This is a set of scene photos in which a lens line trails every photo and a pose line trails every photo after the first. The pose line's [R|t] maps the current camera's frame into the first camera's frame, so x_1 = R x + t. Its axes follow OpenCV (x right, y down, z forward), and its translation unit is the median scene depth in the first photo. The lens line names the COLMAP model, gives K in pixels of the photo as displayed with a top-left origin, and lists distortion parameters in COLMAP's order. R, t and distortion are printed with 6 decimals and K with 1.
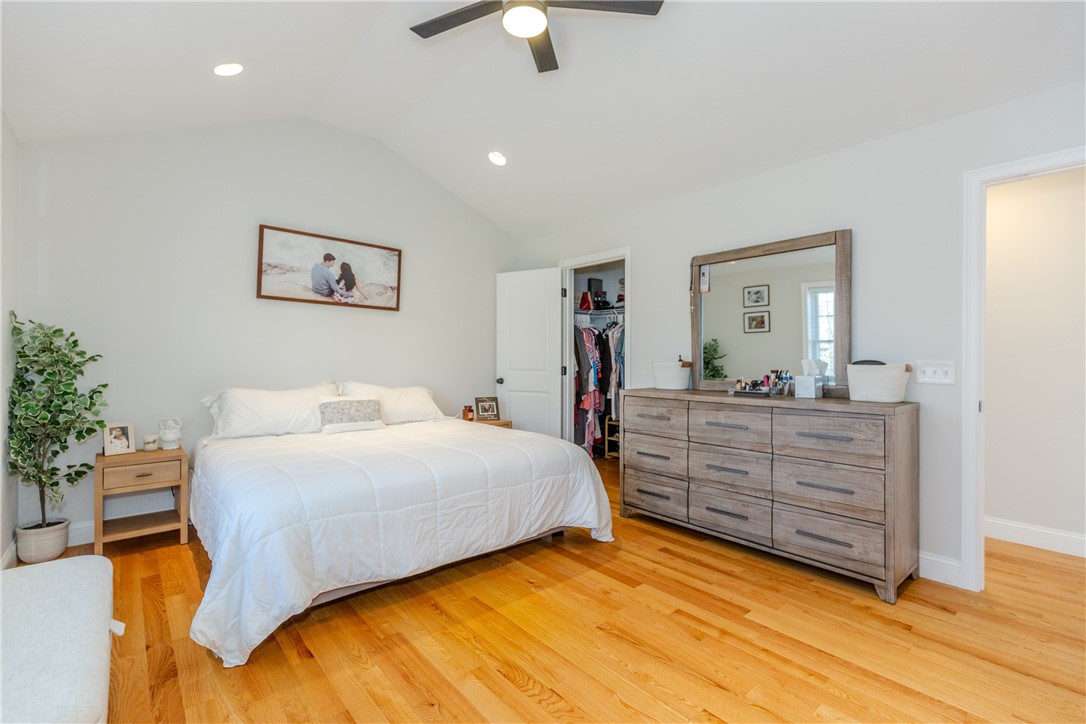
lens RADIAL K [[491.9, 0, 544.6], [0, 491.9, 360.2], [0, 0, 1]] dist [0.003099, -0.000625]
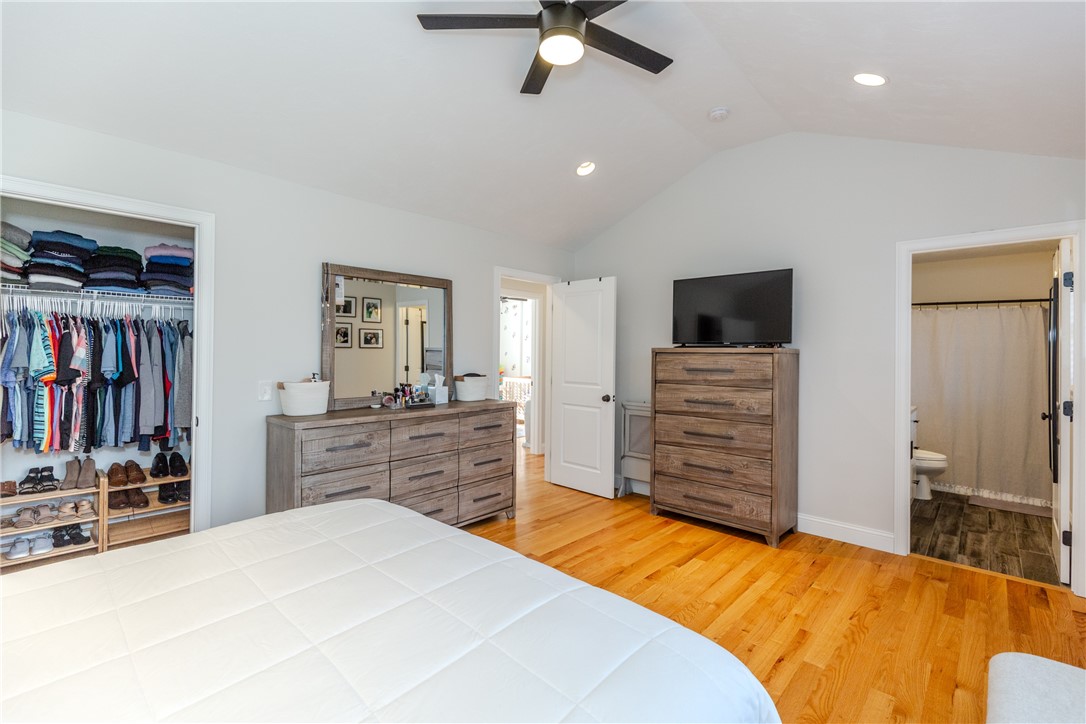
lens RADIAL K [[491.9, 0, 544.0], [0, 491.9, 354.3], [0, 0, 1]] dist [0.003099, -0.000625]
pose [[-0.117945, -0.005212, 0.993006, -0.770035], [0.000402, 0.999986, 0.005297, -0.058968], [-0.993020, 0.001024, -0.117942, 0.864200]]
